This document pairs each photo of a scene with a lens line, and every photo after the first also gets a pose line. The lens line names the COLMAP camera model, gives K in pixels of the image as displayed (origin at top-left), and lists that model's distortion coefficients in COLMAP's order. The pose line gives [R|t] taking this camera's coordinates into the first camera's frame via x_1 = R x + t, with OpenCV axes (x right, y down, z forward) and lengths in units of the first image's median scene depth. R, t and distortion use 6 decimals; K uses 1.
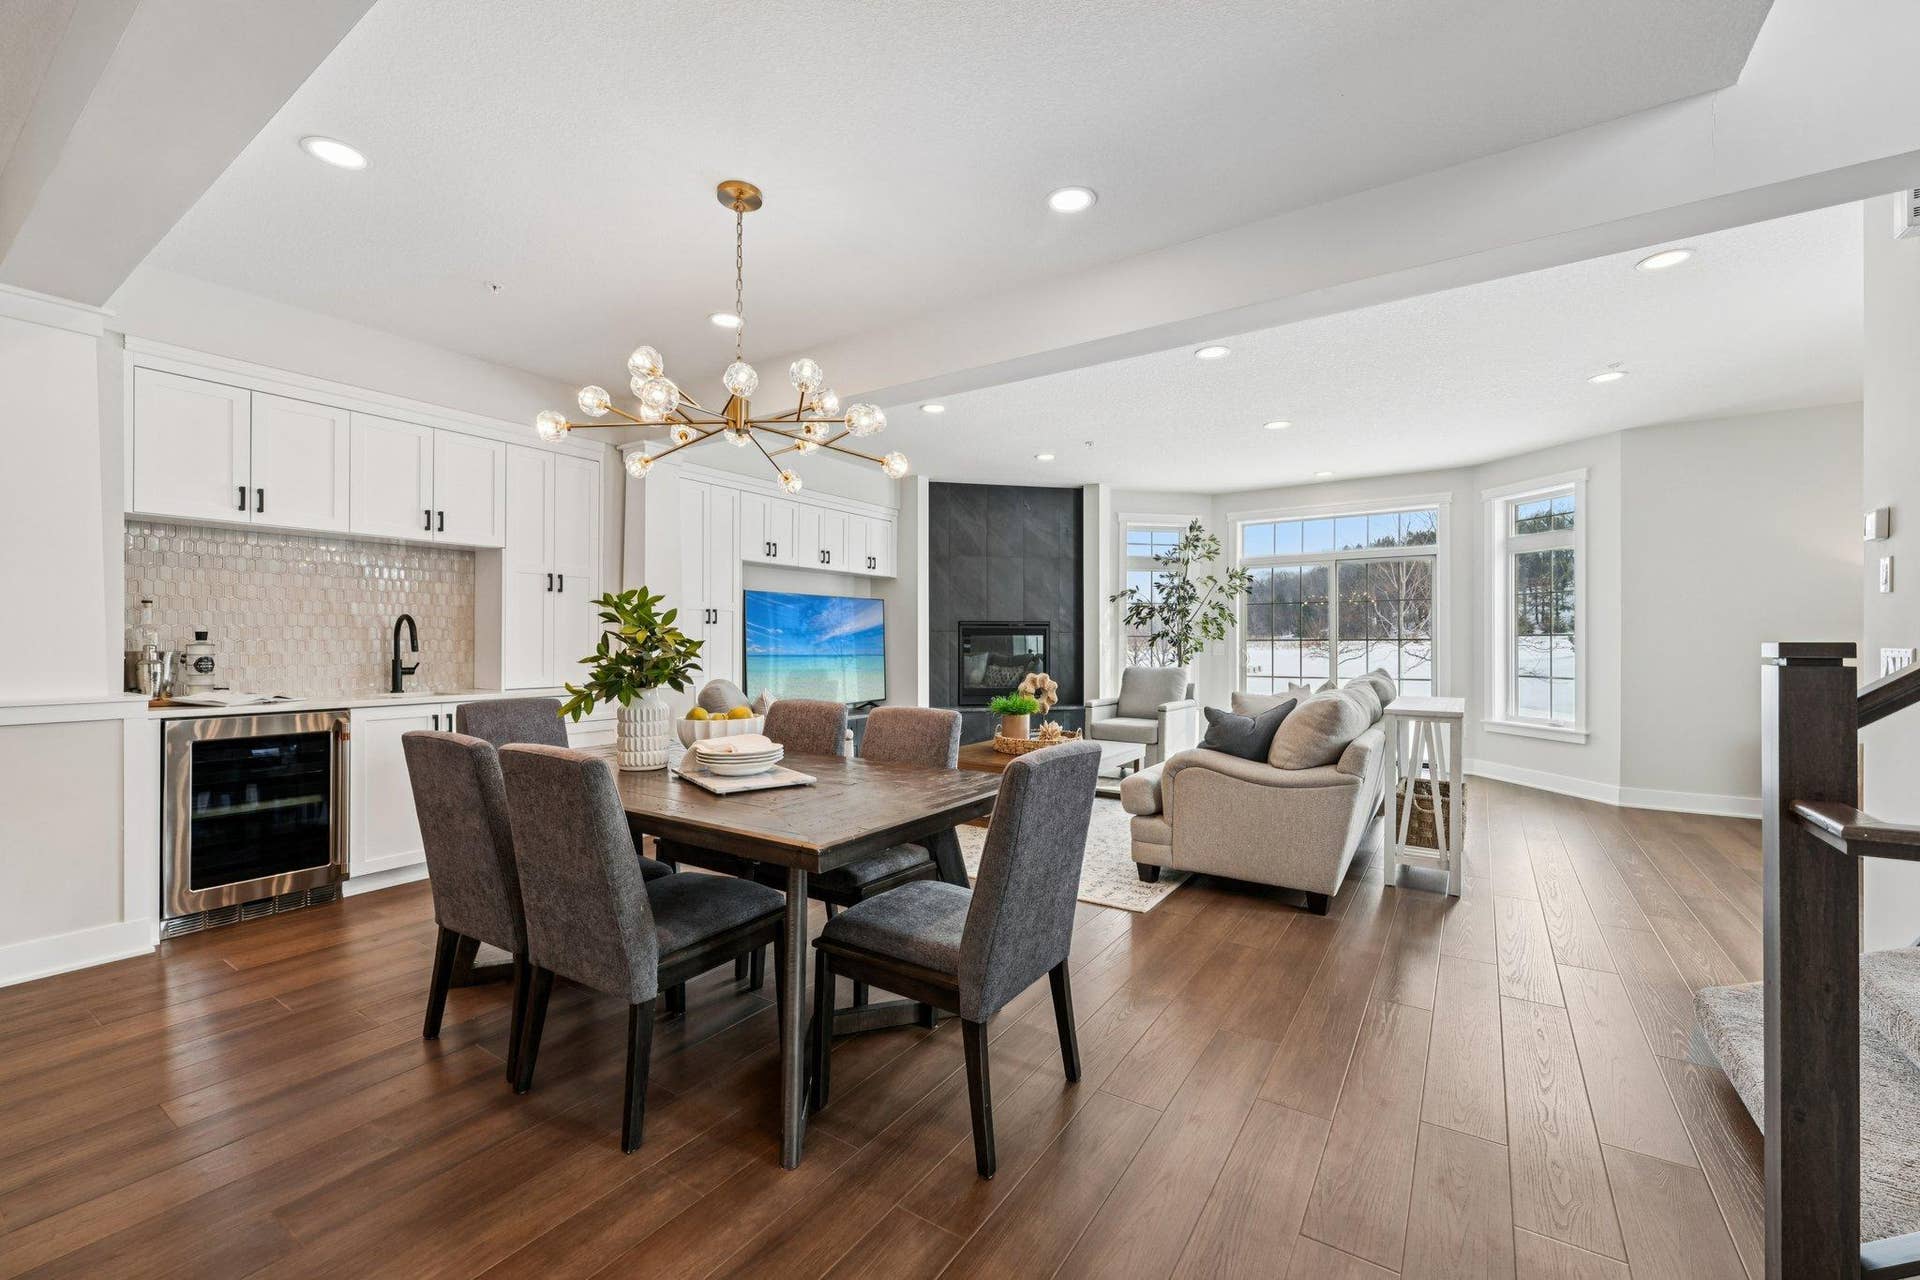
lens RADIAL K [[779.8, 0, 959.4], [0, 779.8, 641.5], [0, 0, 1]] dist [-0.000801, 0.000517]
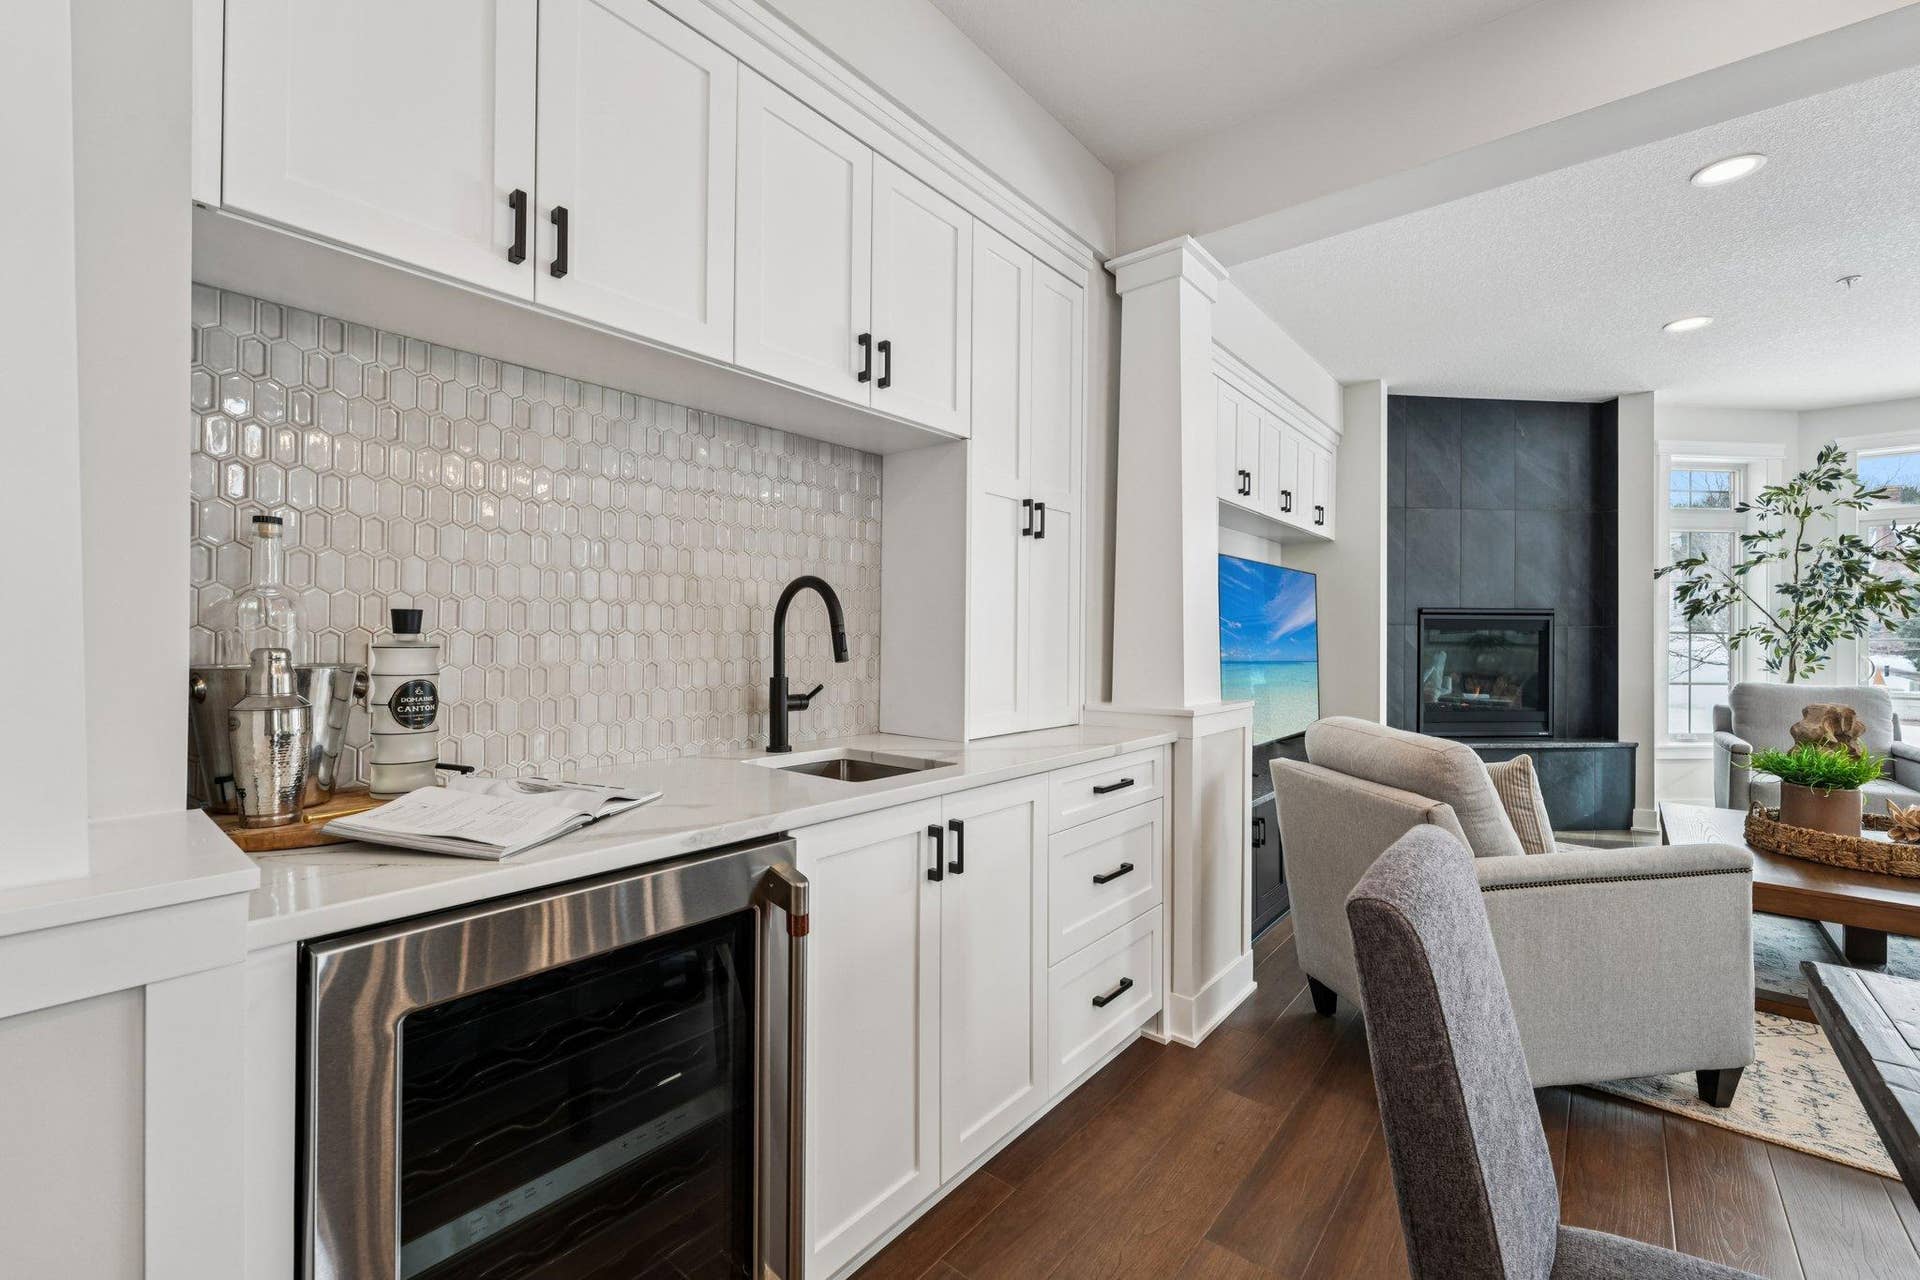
lens RADIAL K [[779.8, 0, 954.9], [0, 779.8, 635.4], [0, 0, 1]] dist [-0.000801, 0.000517]
pose [[0.994011, 0.005732, -0.109132, -0.334748], [-0.005697, 0.999984, 0.000631, -0.001186], [0.109134, -0.000005, 0.994027, 0.329279]]
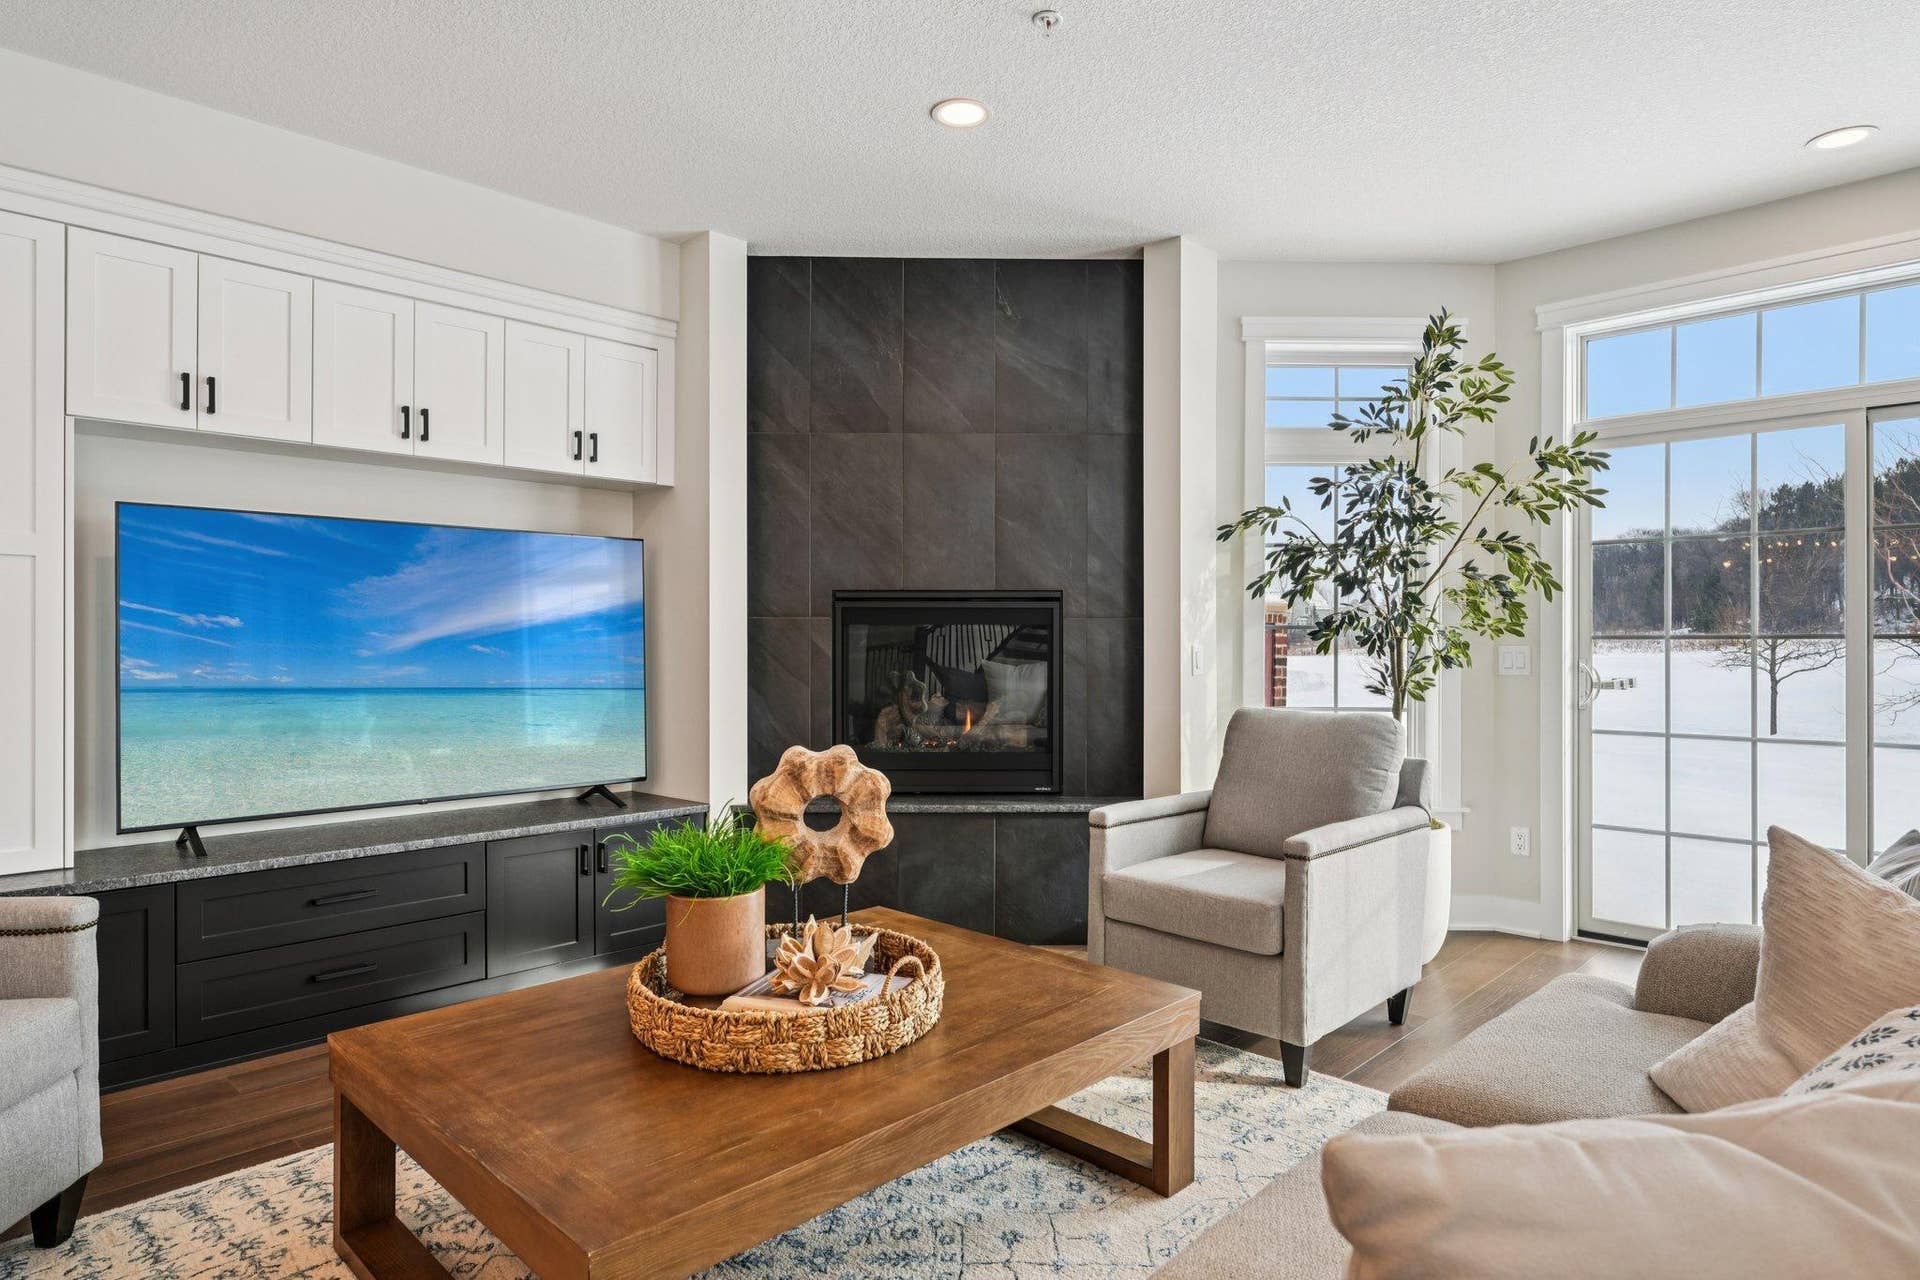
lens RADIAL K [[1090.0, 0, 956.4], [0, 1090.0, 639.7], [0, 0, 1]] dist [-0.002712, 0.001579]
pose [[0.982838, 0.001449, -0.184464, 0.181055], [-0.001246, 0.999998, 0.001220, -0.000554], [0.184465, -0.000970, 0.982839, 0.470577]]
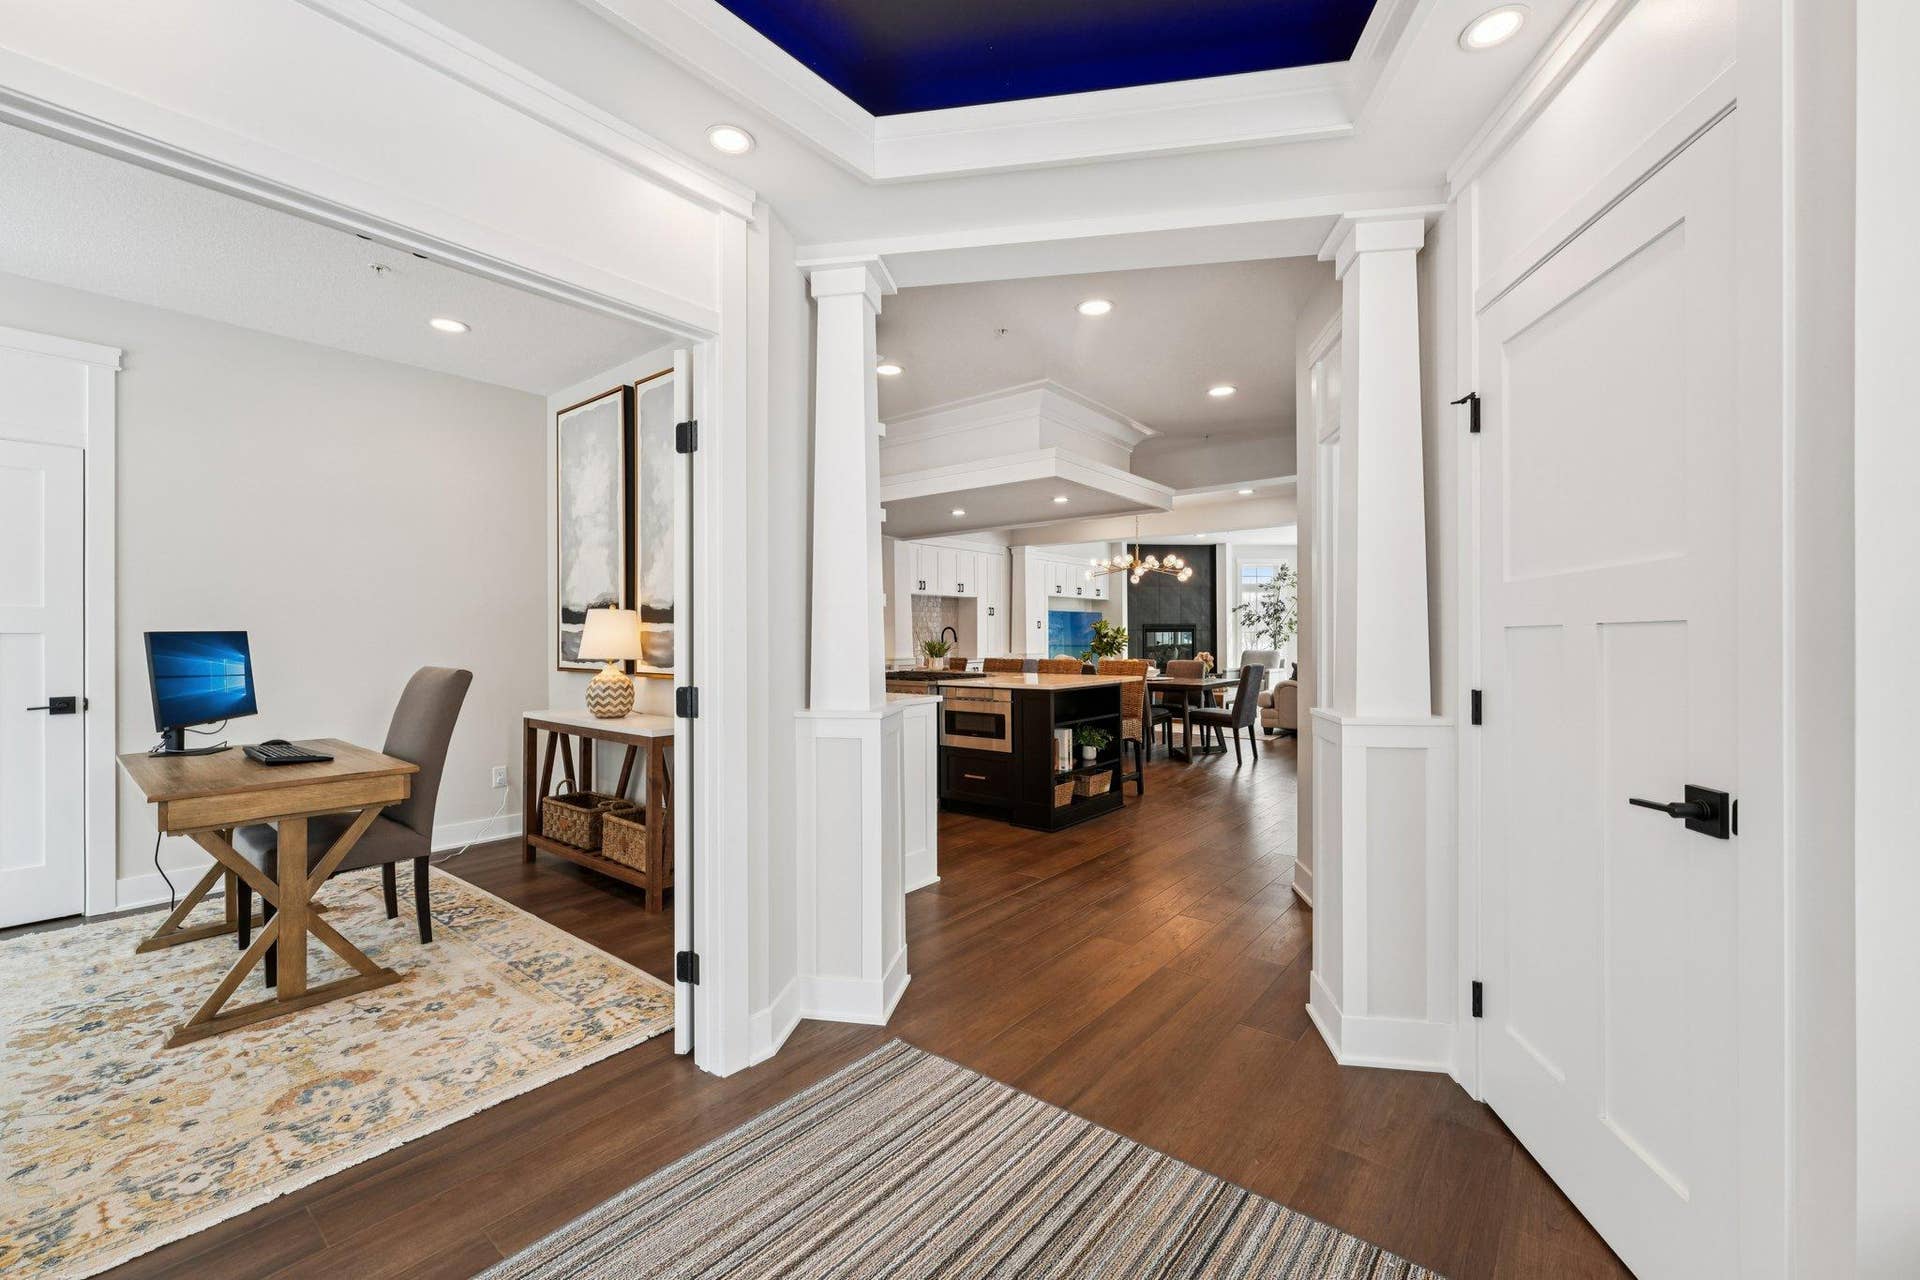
lens RADIAL K [[779.8, 0, 953.0], [0, 779.8, 640.9], [0, 0, 1]] dist [-0.000801, 0.000517]
pose [[0.995112, -0.007539, -0.098464, -0.266114], [0.008052, 0.999956, 0.004815, -0.001276], [0.098424, -0.005584, 0.995129, -0.812076]]
